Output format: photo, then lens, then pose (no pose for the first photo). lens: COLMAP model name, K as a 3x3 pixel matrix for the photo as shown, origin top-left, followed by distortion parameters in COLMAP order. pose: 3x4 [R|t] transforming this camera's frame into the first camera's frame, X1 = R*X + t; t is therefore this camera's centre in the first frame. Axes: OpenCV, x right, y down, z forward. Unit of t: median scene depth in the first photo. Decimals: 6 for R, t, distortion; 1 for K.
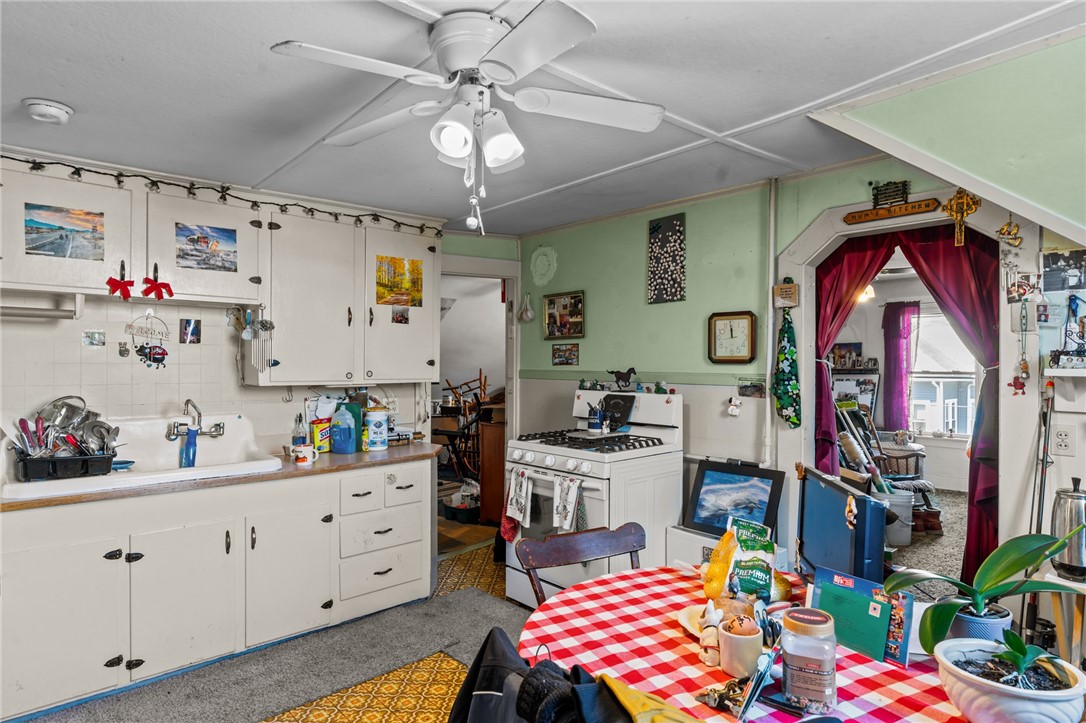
lens RADIAL K [[620.5, 0, 541.8], [0, 620.5, 362.9], [0, 0, 1]] dist [0.008727, 0.000937]
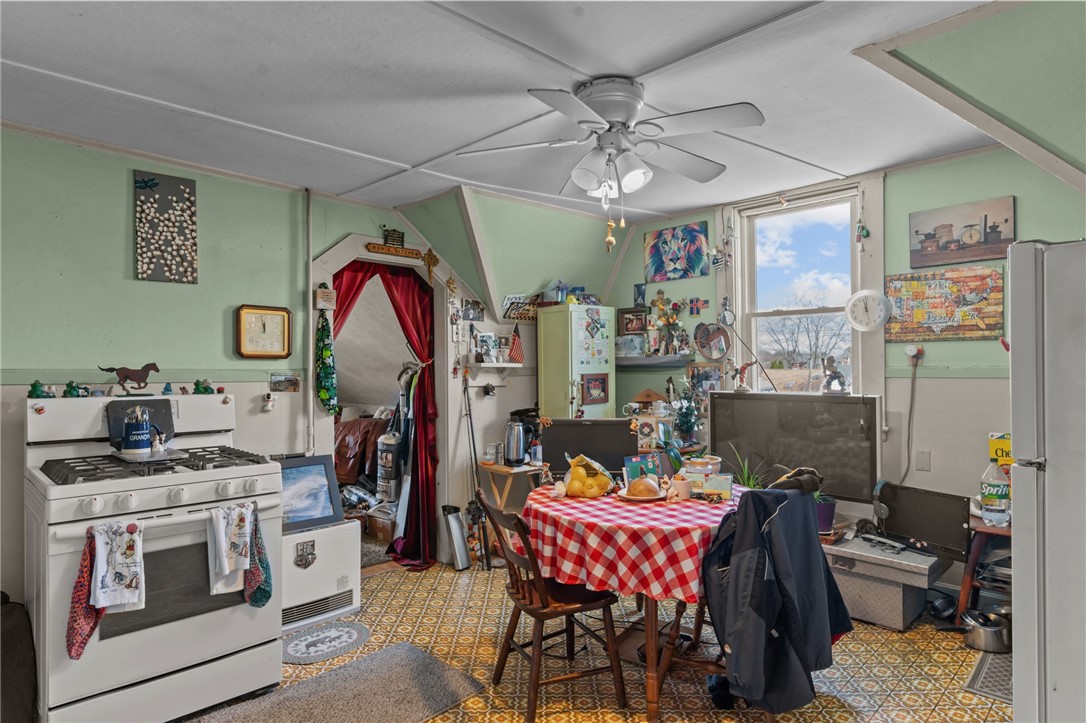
lens RADIAL K [[620.5, 0, 541.8], [0, 620.5, 365.1], [0, 0, 1]] dist [0.008727, 0.000937]
pose [[-0.061538, 0.002848, 0.998101, -0.647270], [0.001124, 0.999995, -0.002785, 0.013089], [-0.998104, 0.000951, -0.061541, 0.579006]]
